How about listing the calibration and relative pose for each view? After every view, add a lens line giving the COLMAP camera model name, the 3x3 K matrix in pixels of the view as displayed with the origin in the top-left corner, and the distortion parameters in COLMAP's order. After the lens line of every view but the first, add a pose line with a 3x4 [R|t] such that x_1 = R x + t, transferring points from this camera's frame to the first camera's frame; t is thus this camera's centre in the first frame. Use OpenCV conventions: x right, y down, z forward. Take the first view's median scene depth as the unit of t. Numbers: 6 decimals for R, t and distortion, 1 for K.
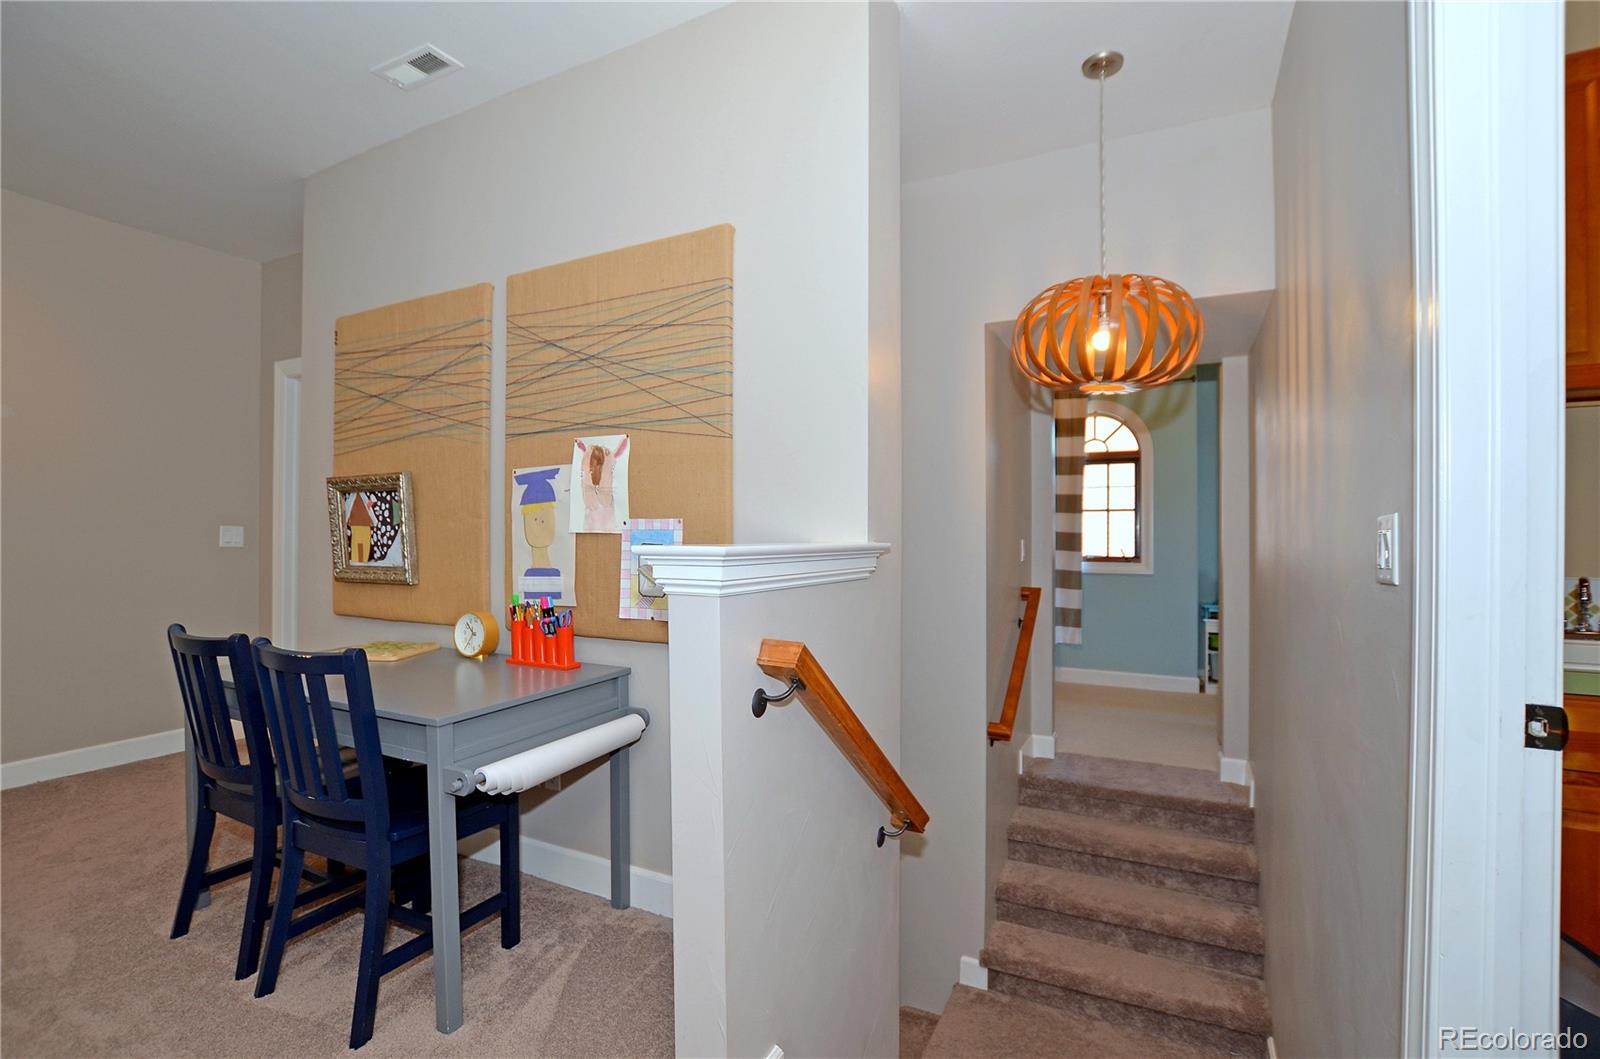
lens RADIAL K [[731.4, 0, 794.5], [0, 731.4, 533.4], [0, 0, 1]] dist [-0.026207, 0.000630]
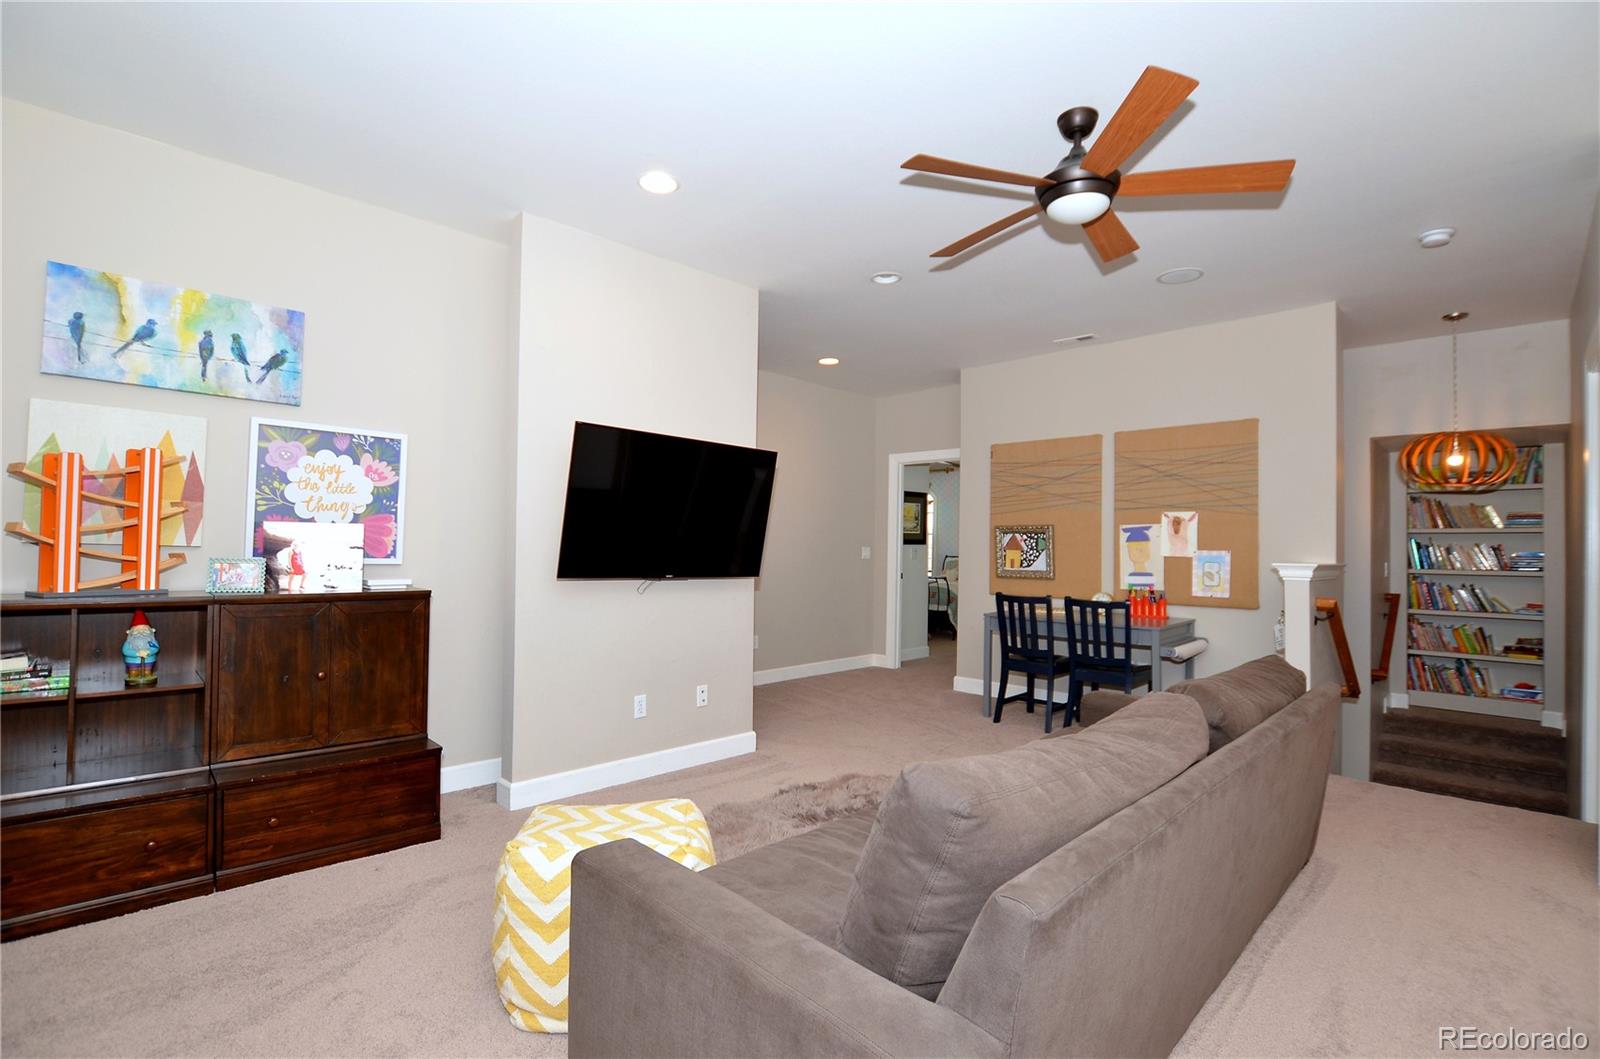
lens RADIAL K [[731.4, 0, 804.7], [0, 731.4, 536.2], [0, 0, 1]] dist [-0.026207, 0.000630]
pose [[0.952494, 0.007813, -0.304457, -0.625372], [-0.012884, 0.999810, -0.014651, -0.013877], [0.304285, 0.017877, 0.952413, -1.300205]]
